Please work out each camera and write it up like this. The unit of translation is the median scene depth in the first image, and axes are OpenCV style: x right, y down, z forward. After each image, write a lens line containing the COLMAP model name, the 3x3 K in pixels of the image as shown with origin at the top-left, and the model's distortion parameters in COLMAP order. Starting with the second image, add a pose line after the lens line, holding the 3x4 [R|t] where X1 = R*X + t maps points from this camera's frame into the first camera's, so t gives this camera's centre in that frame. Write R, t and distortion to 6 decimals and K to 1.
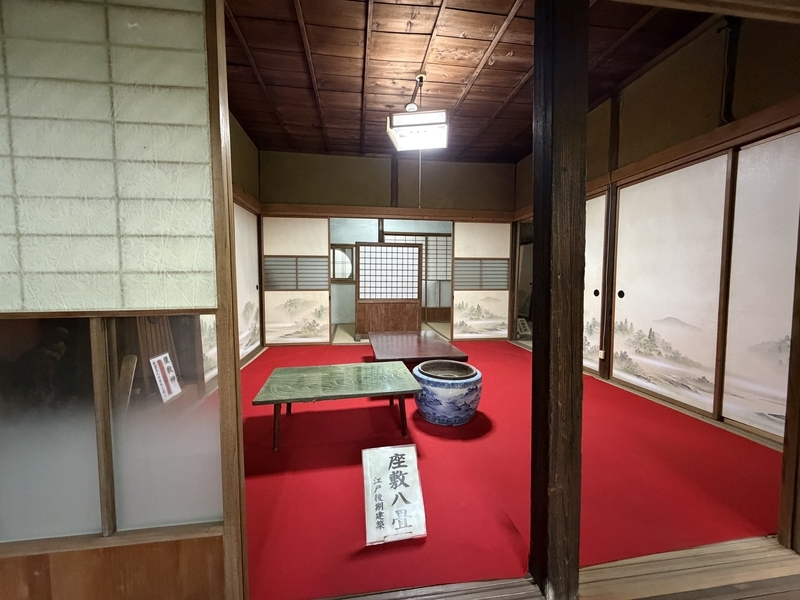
lens RADIAL K [[321.0, 0, 400.9], [0, 321.0, 300.3], [0, 0, 1]] dist [0.001672, -0.000022]
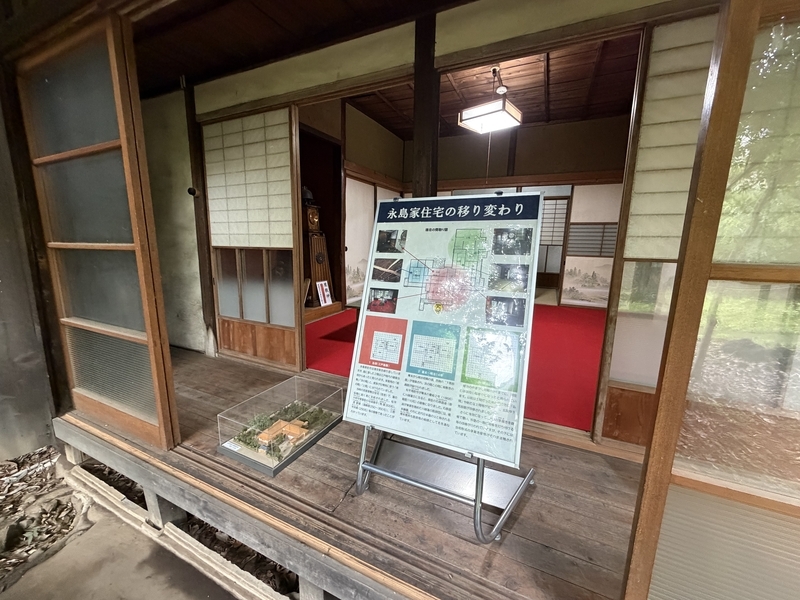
lens RADIAL K [[321.0, 0, 396.3], [0, 321.0, 298.4], [0, 0, 1]] dist [0.001672, -0.000022]
pose [[0.833473, 0.113056, -0.540871, 0.477292], [-0.058036, 0.991342, 0.117784, 0.023111], [0.549504, -0.066780, 0.832818, -0.231098]]
